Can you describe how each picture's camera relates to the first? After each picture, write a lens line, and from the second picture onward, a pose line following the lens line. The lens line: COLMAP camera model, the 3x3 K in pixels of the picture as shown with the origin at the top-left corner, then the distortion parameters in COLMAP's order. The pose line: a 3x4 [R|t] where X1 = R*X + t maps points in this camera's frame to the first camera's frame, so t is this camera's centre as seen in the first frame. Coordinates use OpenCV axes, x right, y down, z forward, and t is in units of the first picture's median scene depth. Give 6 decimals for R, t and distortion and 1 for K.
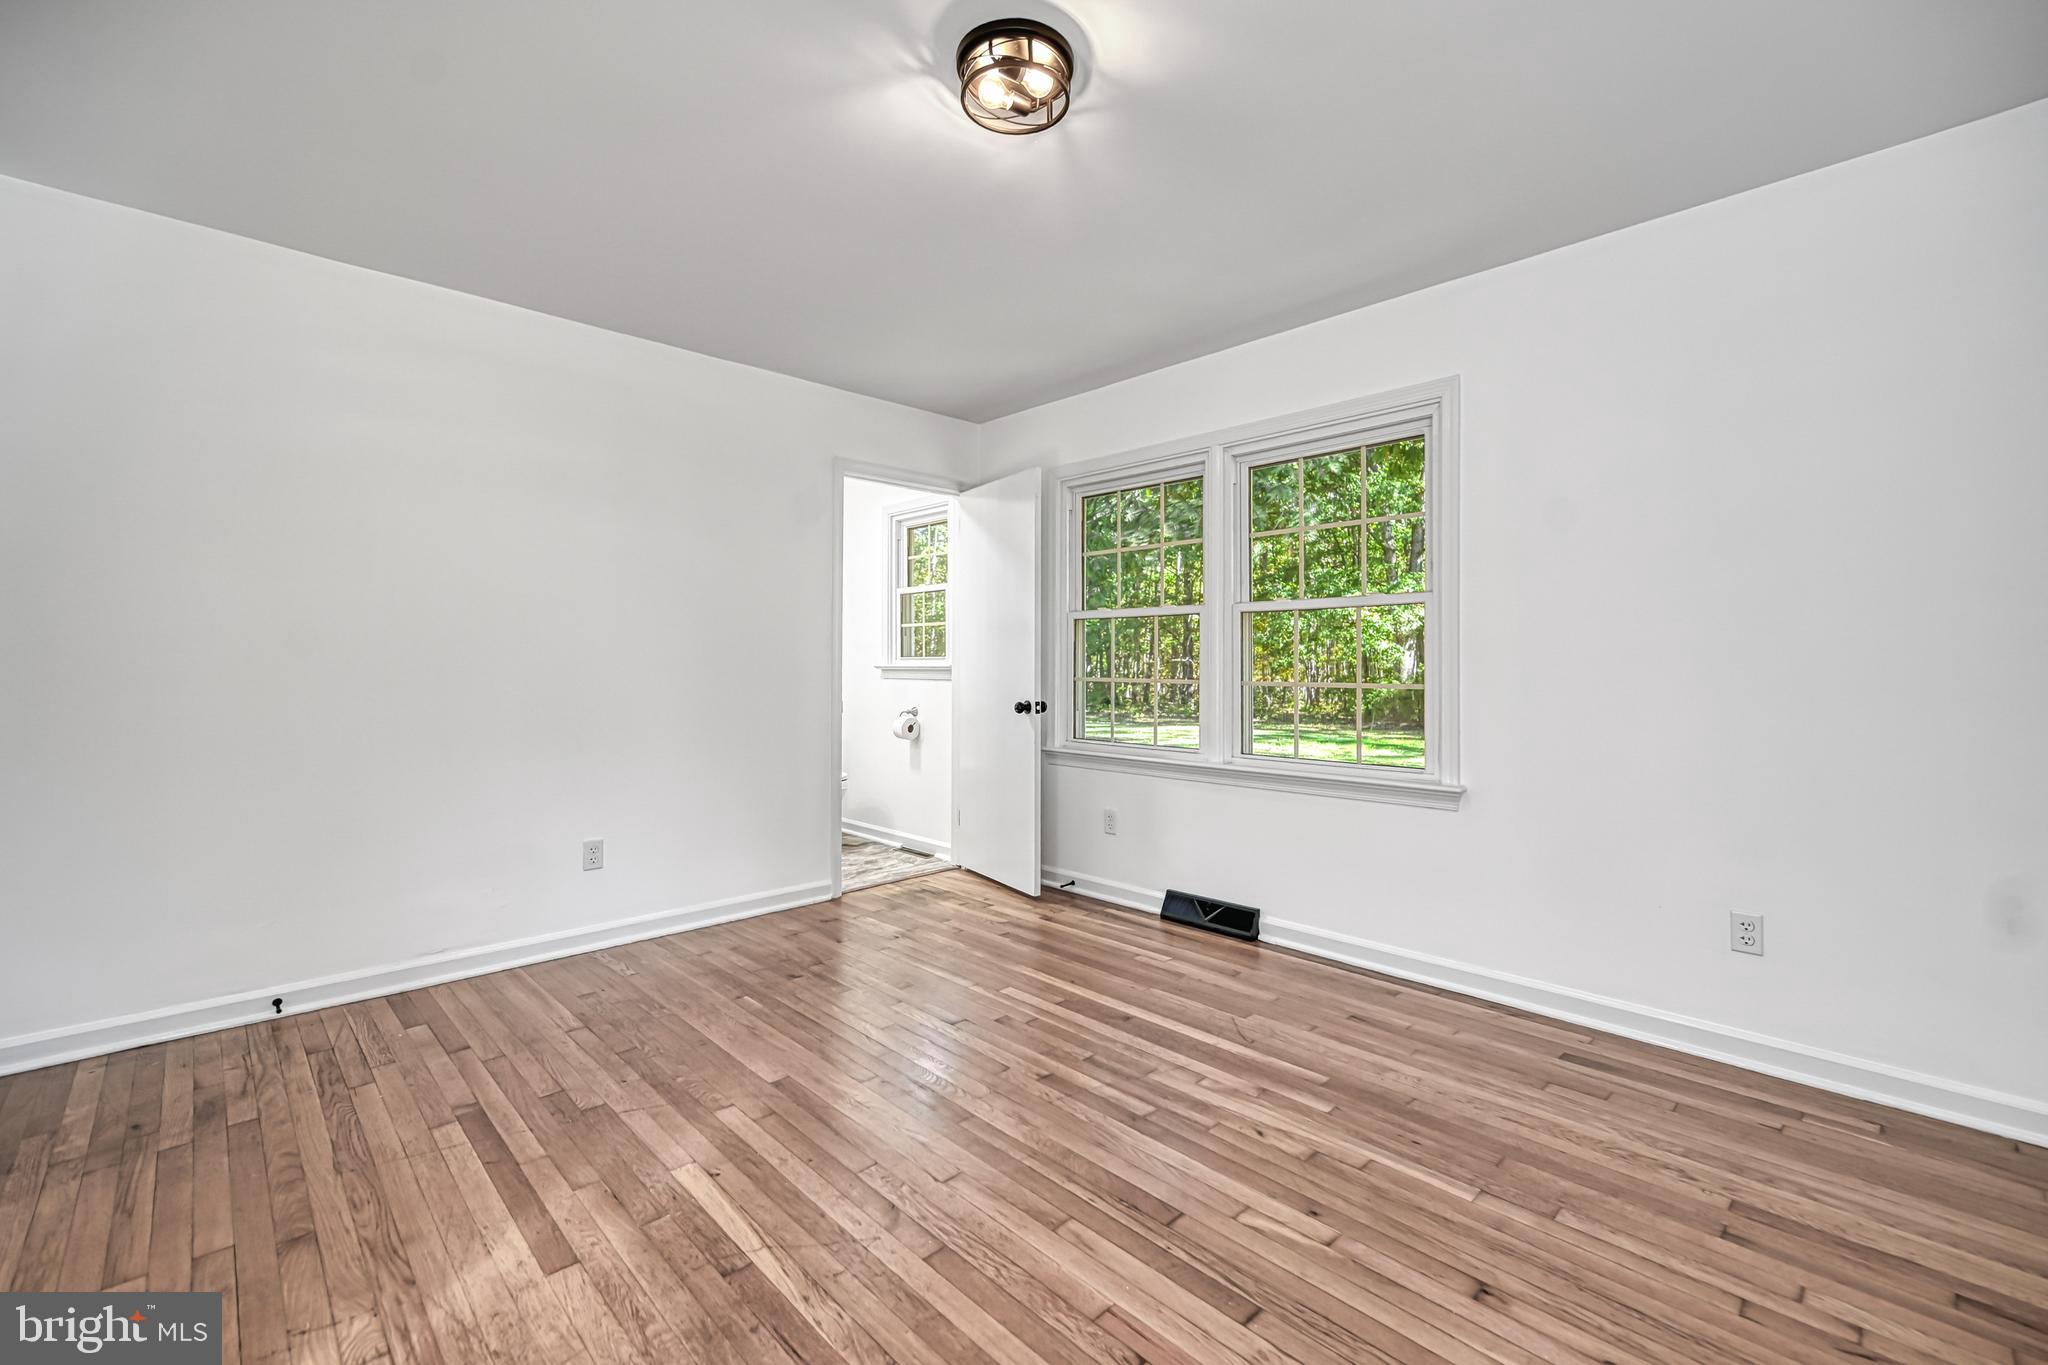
lens RADIAL K [[831.5, 0, 1041.2], [0, 831.5, 642.7], [0, 0, 1]] dist [-0.000918, -0.000357]
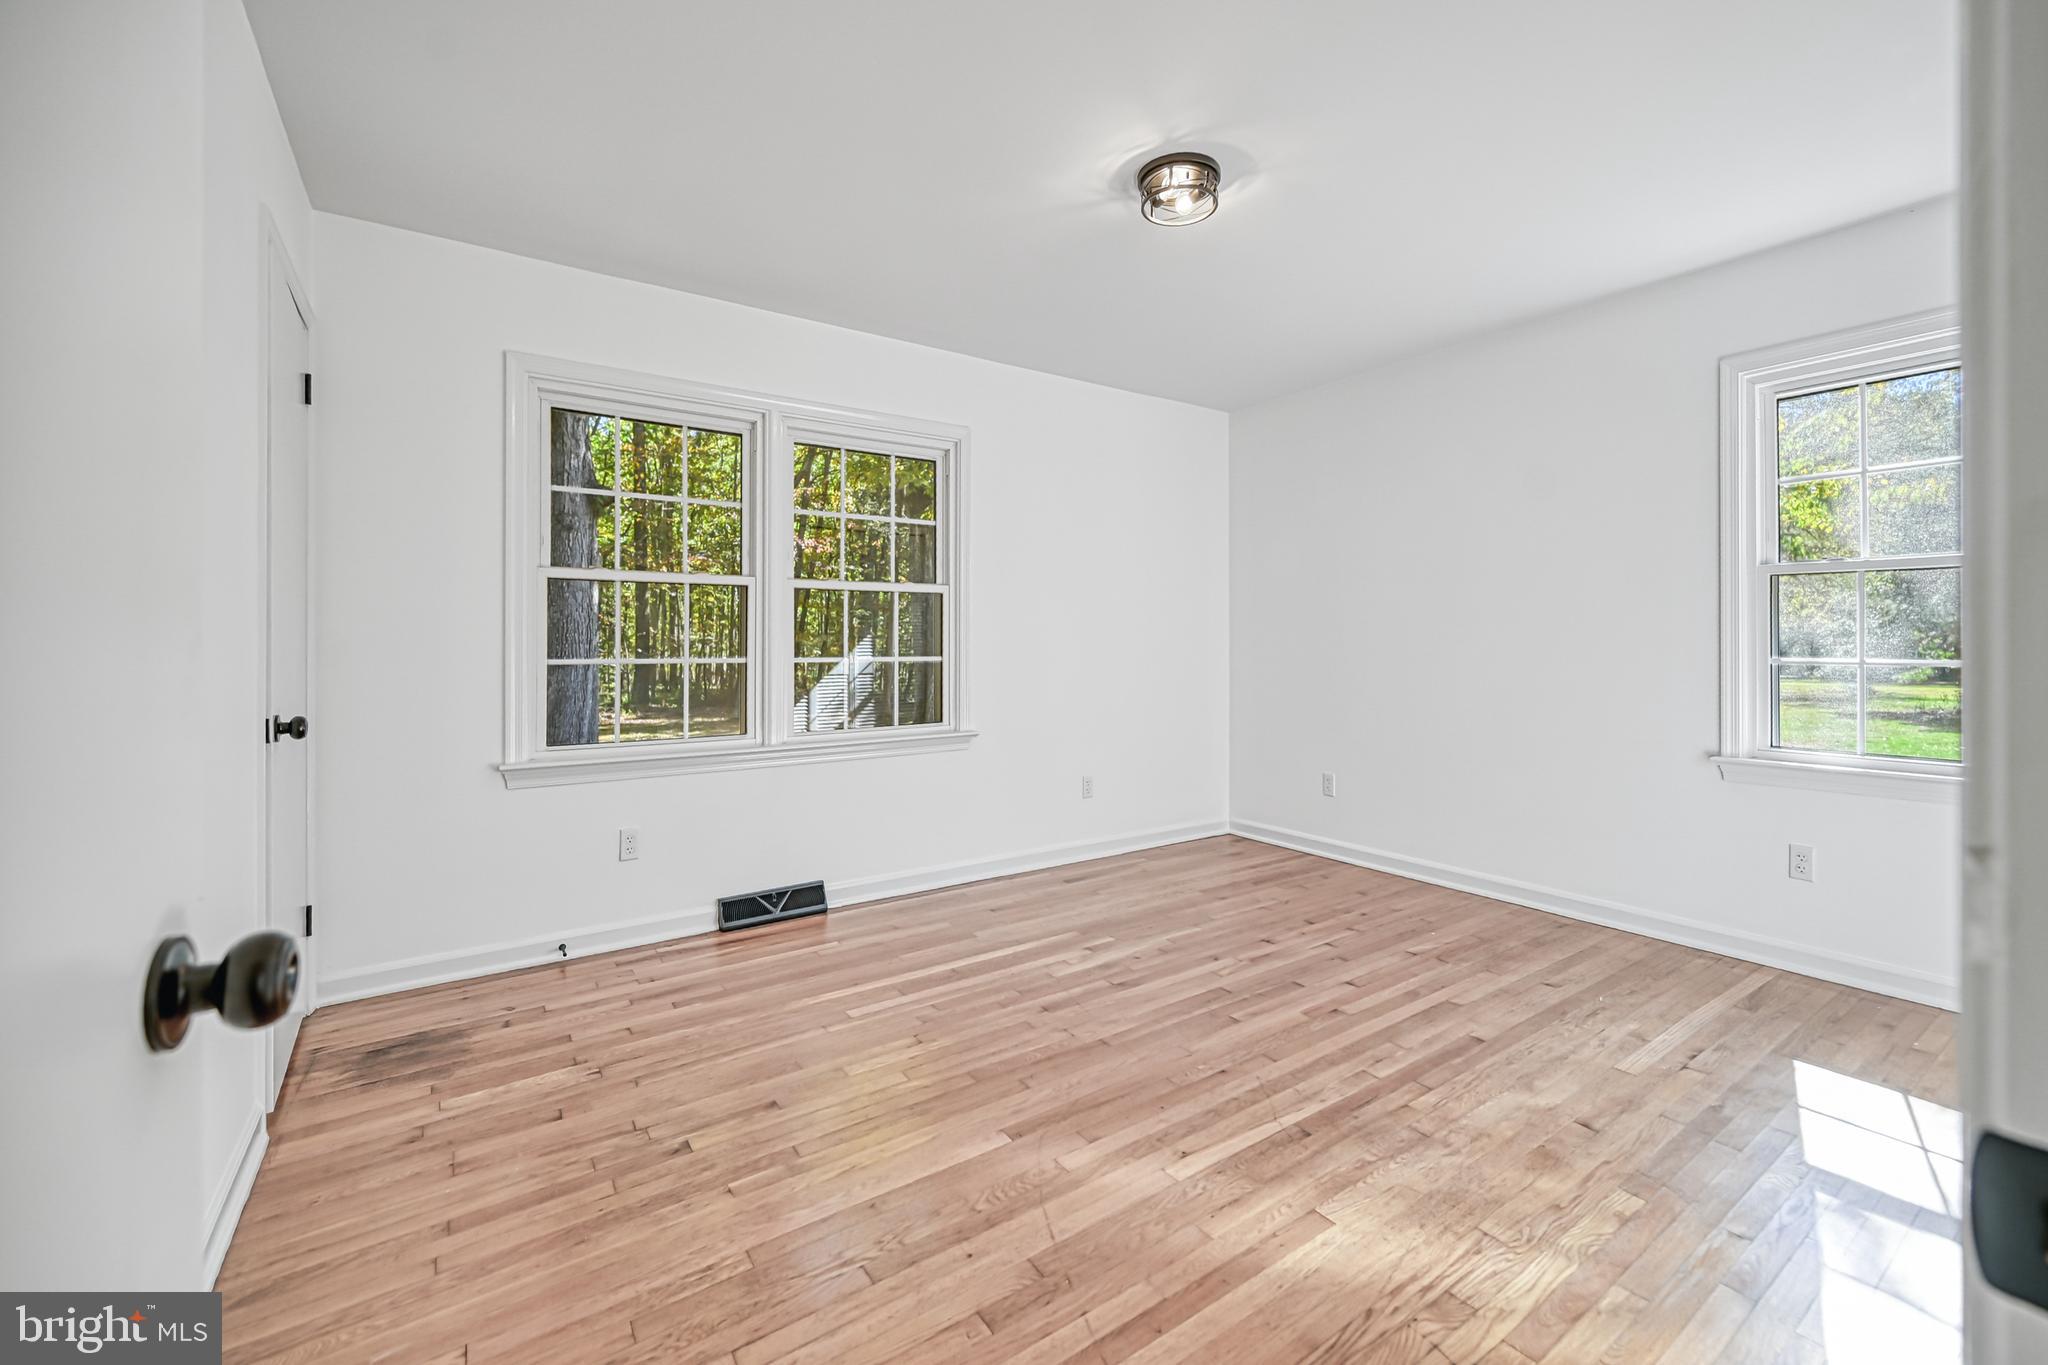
lens RADIAL K [[831.5, 0, 1041.2], [0, 831.5, 642.7], [0, 0, 1]] dist [-0.000918, -0.000357]
pose [[0.183132, -0.001730, 0.983087, -1.132615], [-0.023244, 0.999711, 0.006089, -0.015167], [-0.982814, -0.023966, 0.183039, 0.767733]]
